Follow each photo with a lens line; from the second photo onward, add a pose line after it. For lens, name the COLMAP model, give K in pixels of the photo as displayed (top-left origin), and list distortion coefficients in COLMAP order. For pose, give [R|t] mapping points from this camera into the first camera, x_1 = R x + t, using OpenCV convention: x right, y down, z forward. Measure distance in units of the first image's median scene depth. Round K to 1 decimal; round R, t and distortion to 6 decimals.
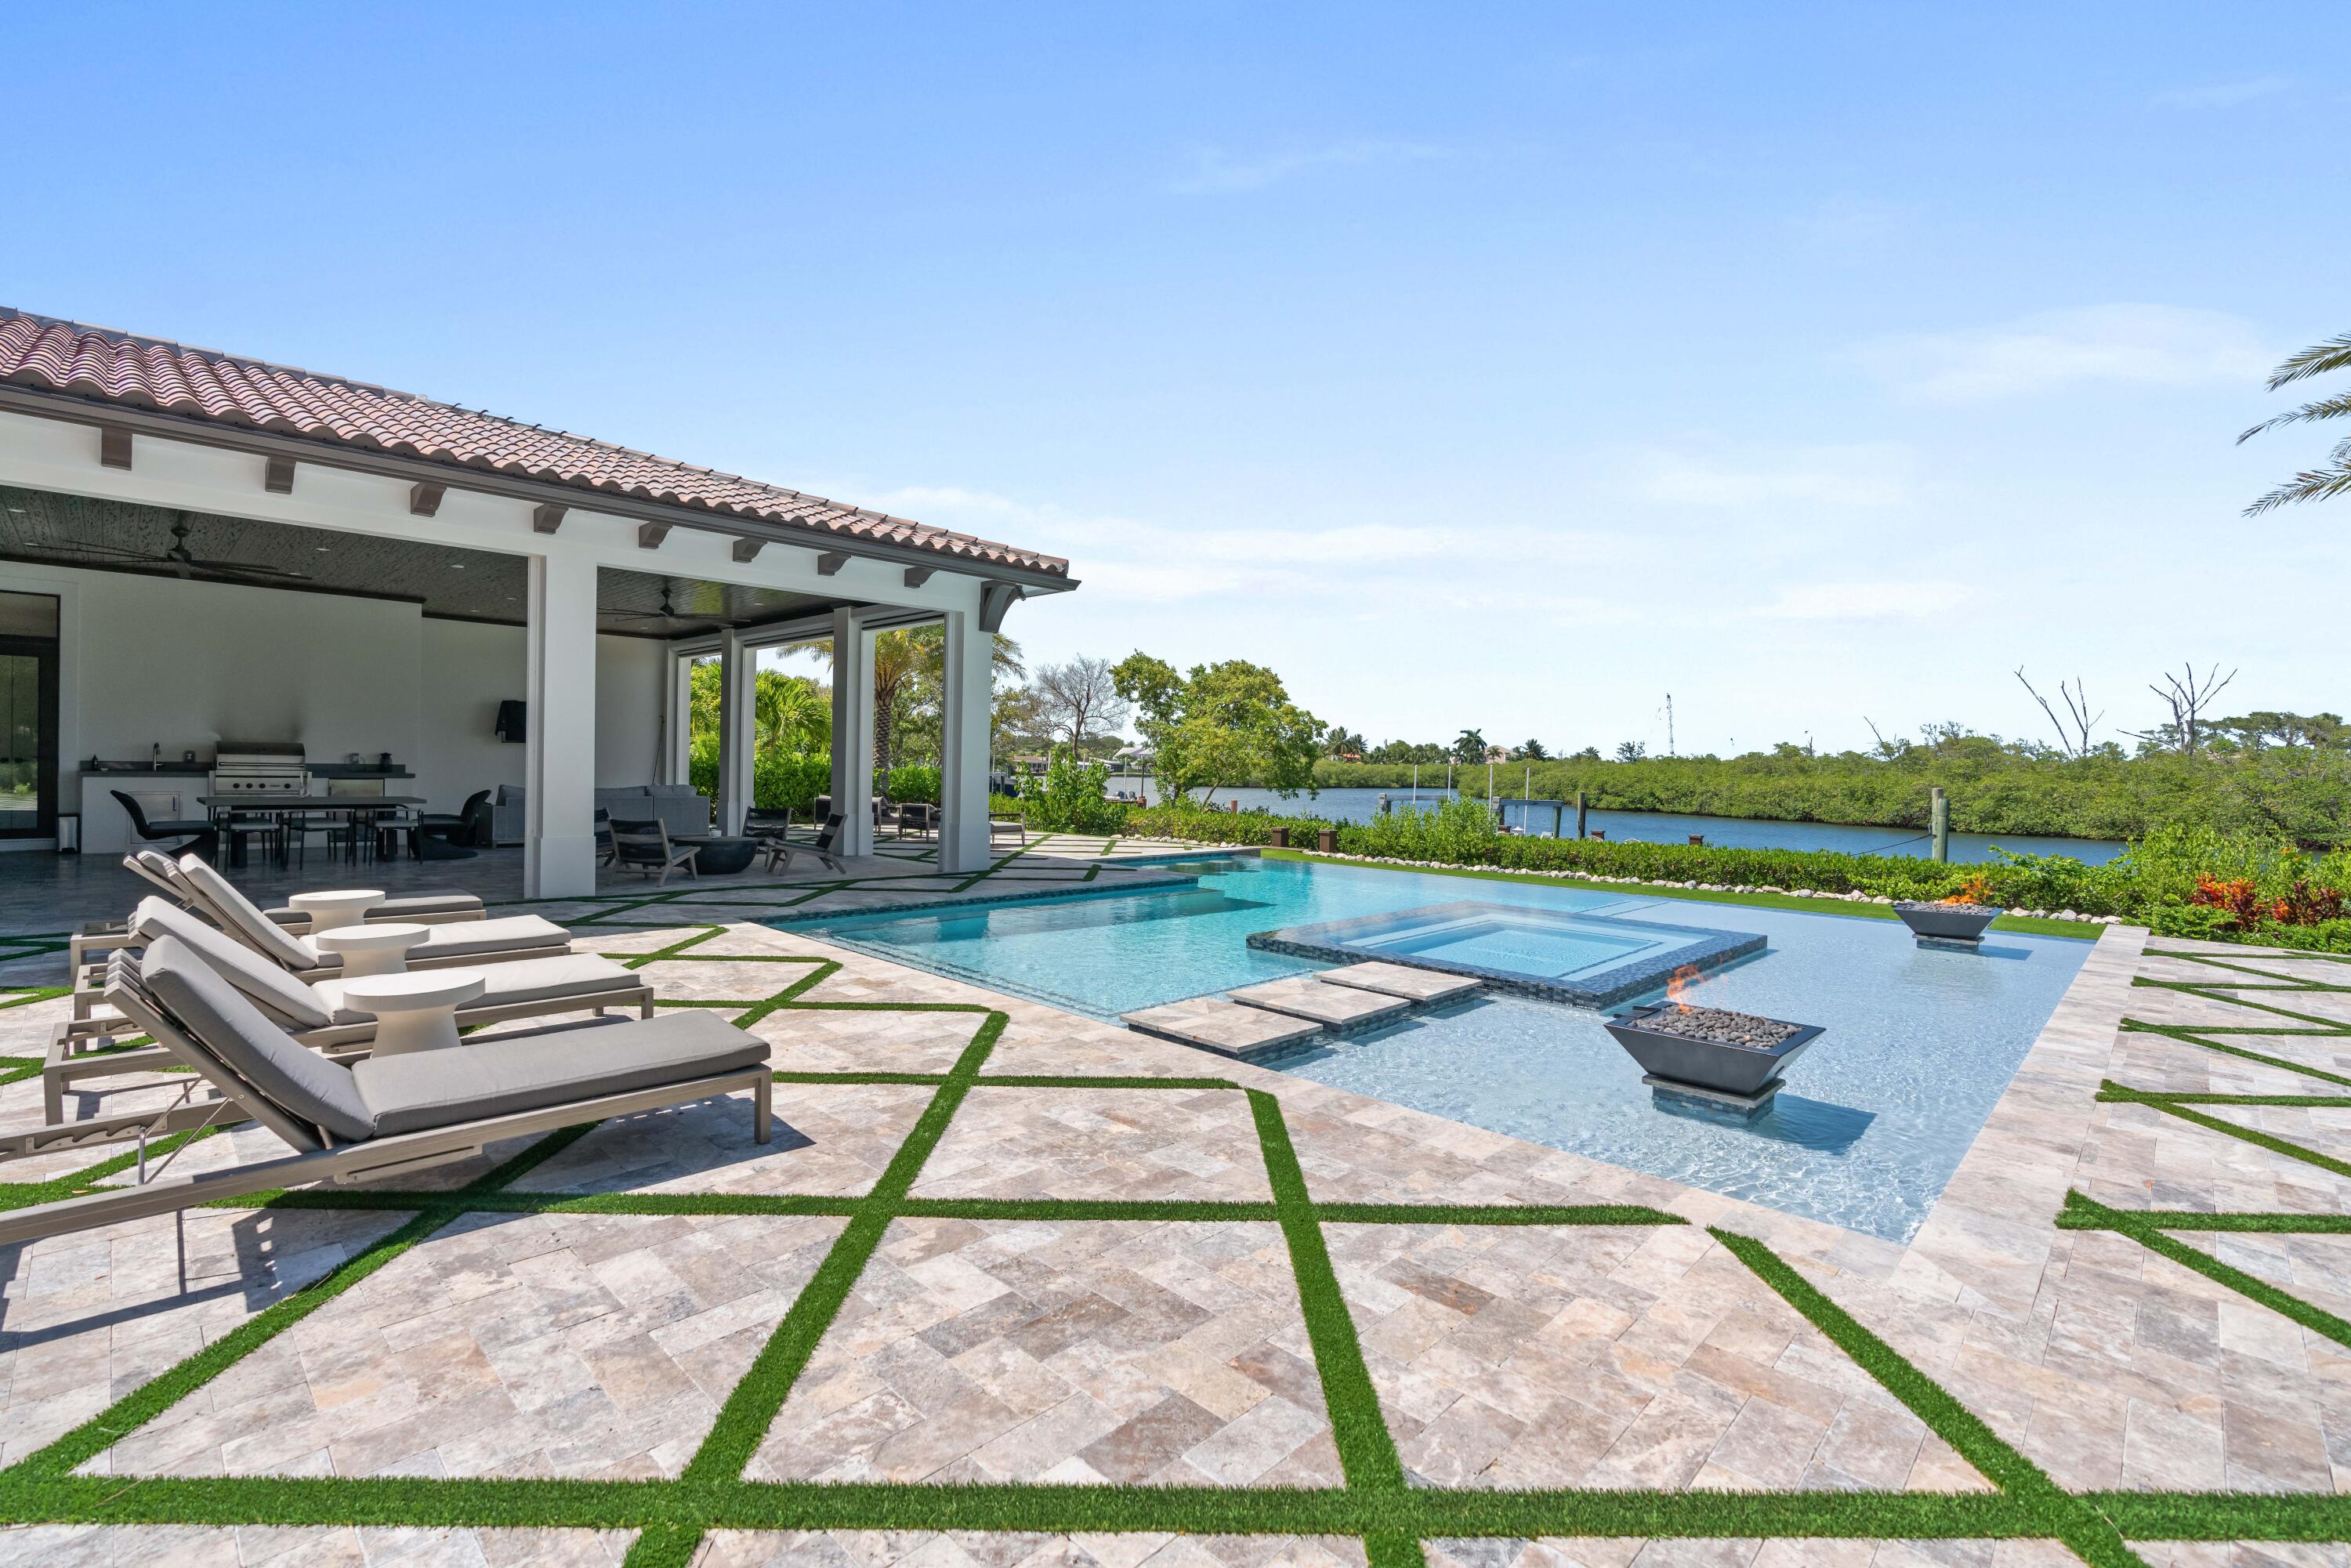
lens RADIAL K [[1071.5, 0, 1161.4], [0, 1071.5, 765.9], [0, 0, 1]] dist [-0.012281, 0.005563]
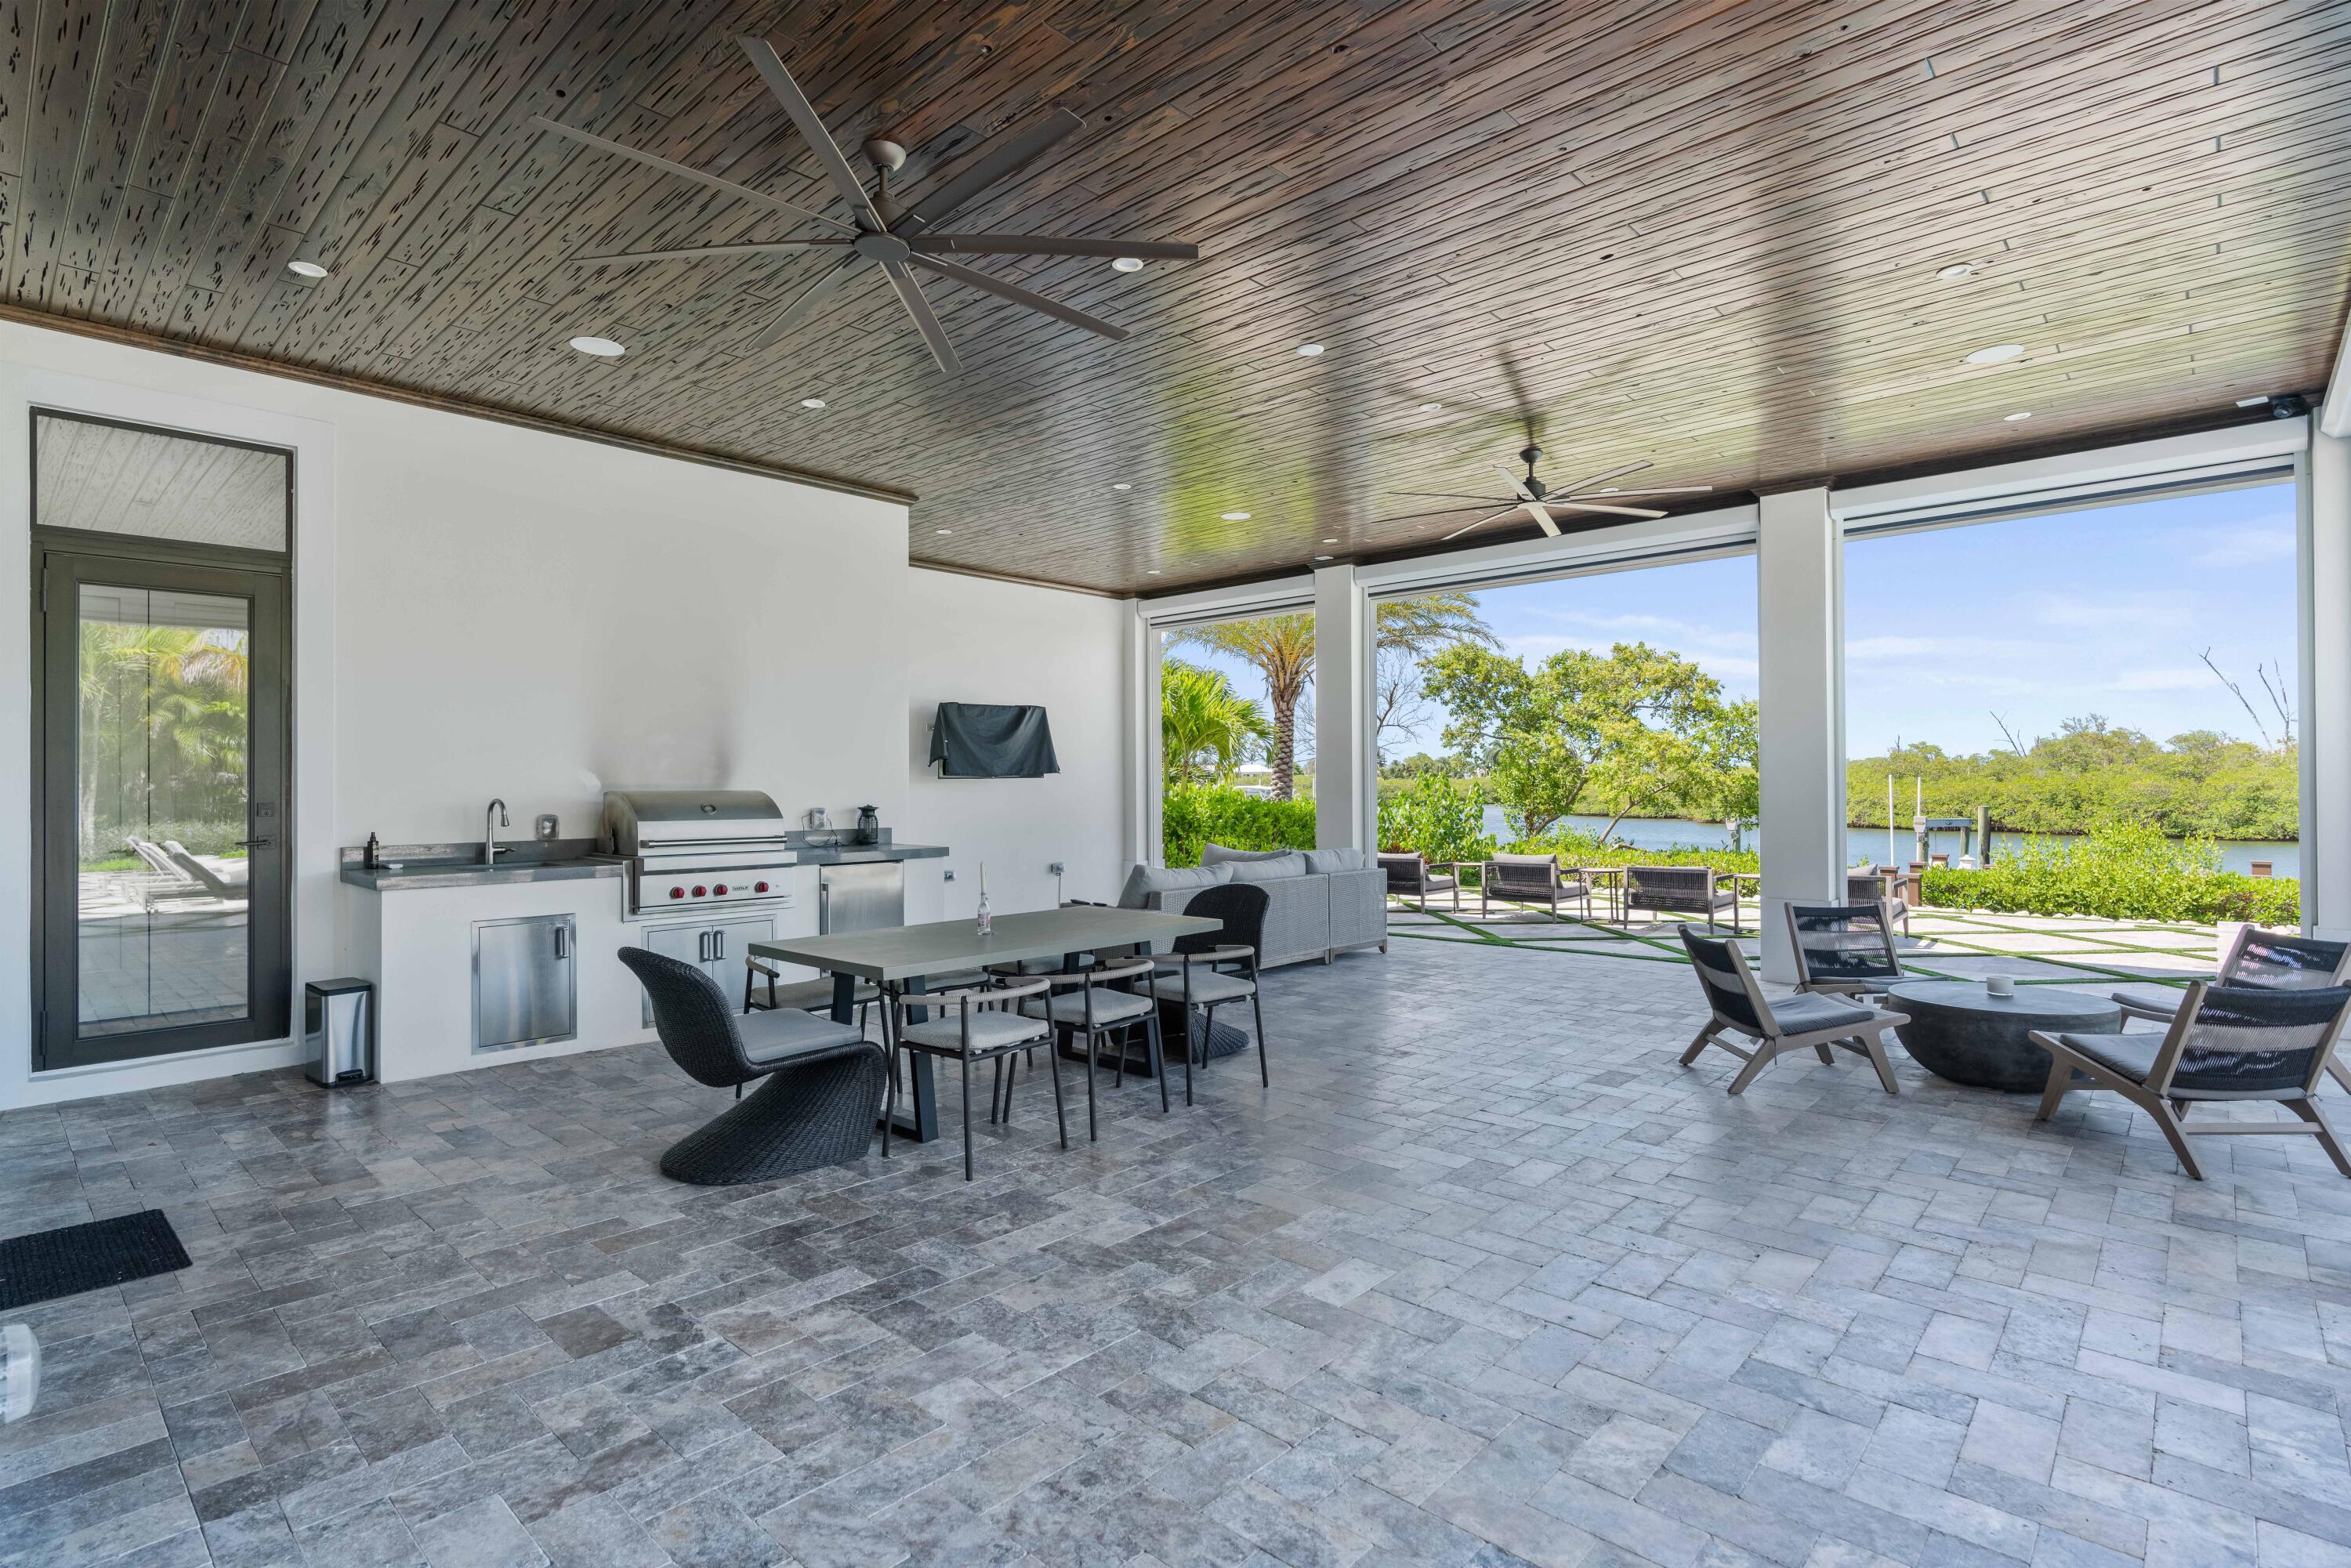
lens RADIAL K [[1154.7, 0, 1156.0], [0, 1154.7, 778.2], [0, 0, 1]] dist [-0.019692, 0.001153]
pose [[0.999596, -0.027669, 0.006510, -0.660374], [0.027726, 0.999576, -0.008841, -0.018077], [-0.006263, 0.009018, 0.999940, 0.518396]]
